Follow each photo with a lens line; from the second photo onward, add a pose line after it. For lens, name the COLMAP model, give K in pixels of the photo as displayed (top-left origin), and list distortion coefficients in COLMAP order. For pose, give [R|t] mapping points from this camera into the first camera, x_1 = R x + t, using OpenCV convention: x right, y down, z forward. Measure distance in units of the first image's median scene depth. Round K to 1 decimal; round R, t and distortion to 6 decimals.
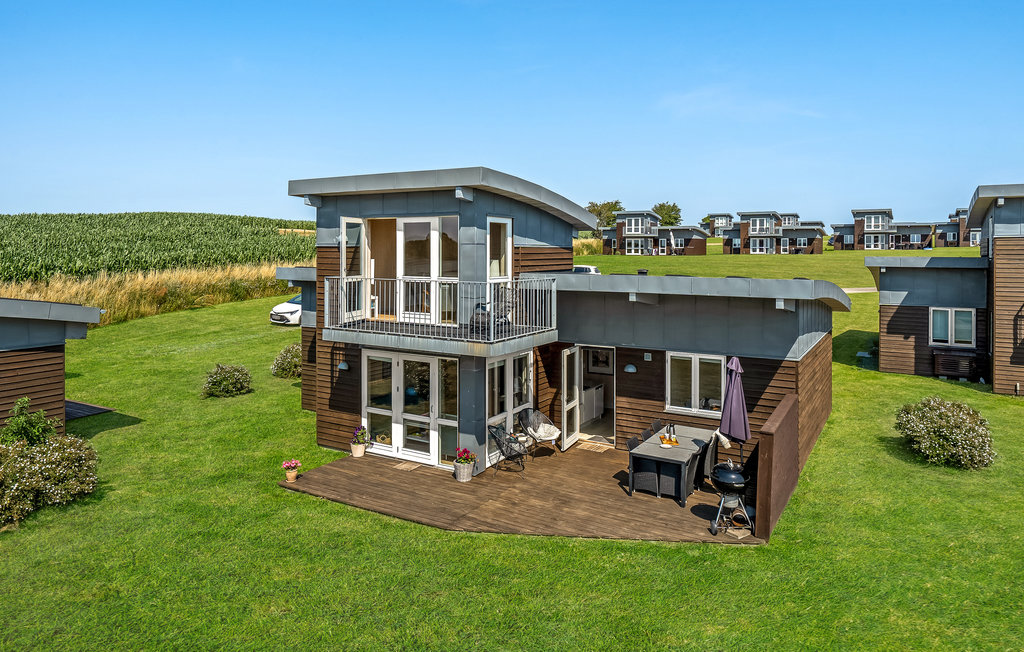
lens RADIAL K [[668.1, 0, 494.1], [0, 668.1, 245.2], [0, 0, 1]] dist [-0.032619, -0.013915]
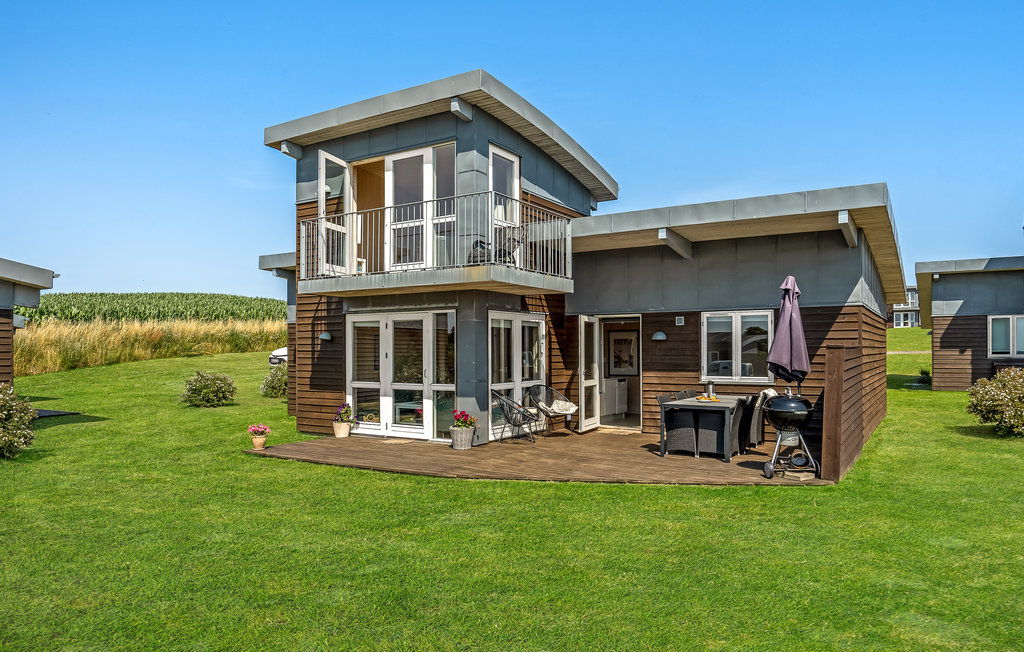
lens RADIAL K [[668.1, 0, 505.1], [0, 668.1, 354.9], [0, 0, 1]] dist [-0.032619, -0.013915]
pose [[0.999903, -0.004571, -0.013187, 0.018717], [0.004737, 0.999910, 0.012567, 0.203887], [0.013128, -0.012629, 0.999834, 0.144878]]
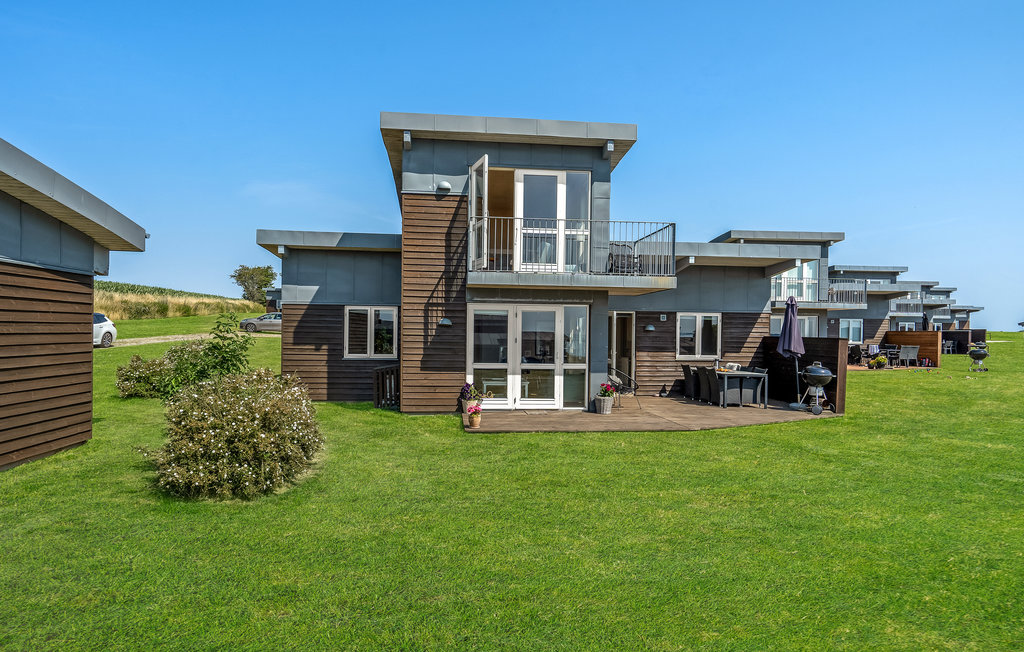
lens RADIAL K [[592.8, 0, 499.0], [0, 592.8, 338.3], [0, 0, 1]] dist [0.013807, -0.003193]
pose [[0.802504, 0.003270, 0.596637, -0.691983], [-0.015842, 0.999749, 0.015829, 0.197844], [-0.596436, -0.022155, 0.802355, 0.299108]]
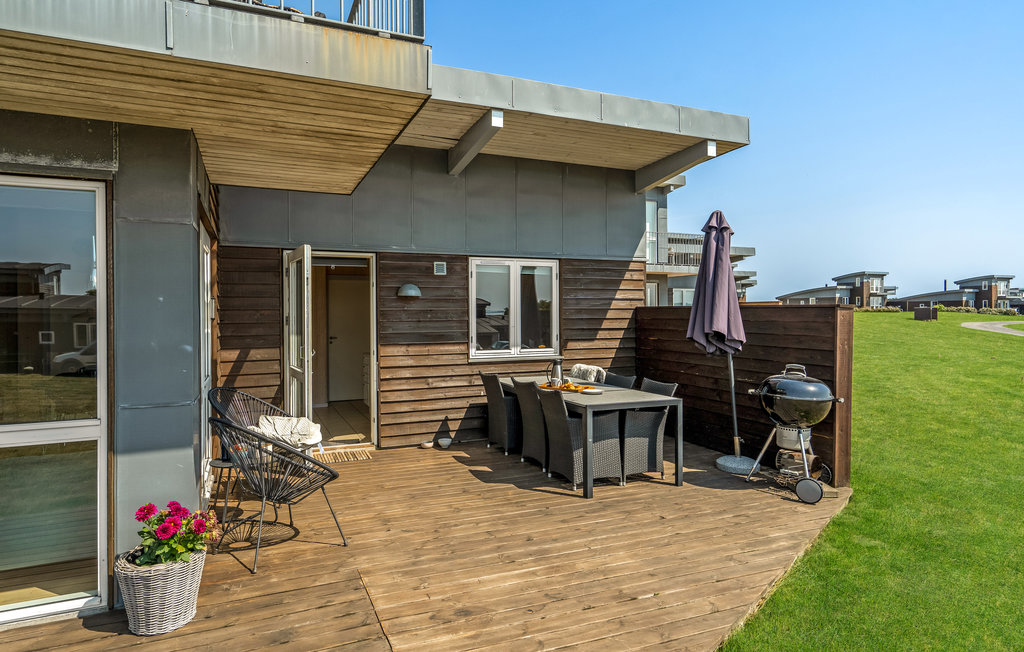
lens RADIAL K [[592.8, 0, 508.5], [0, 592.8, 317.2], [0, 0, 1]] dist [0.013807, -0.003193]
pose [[0.571649, -0.009014, 0.820449, -0.147087], [-0.000507, 0.999936, 0.011339, 0.207510], [-0.820498, -0.006898, 0.571608, 0.684142]]
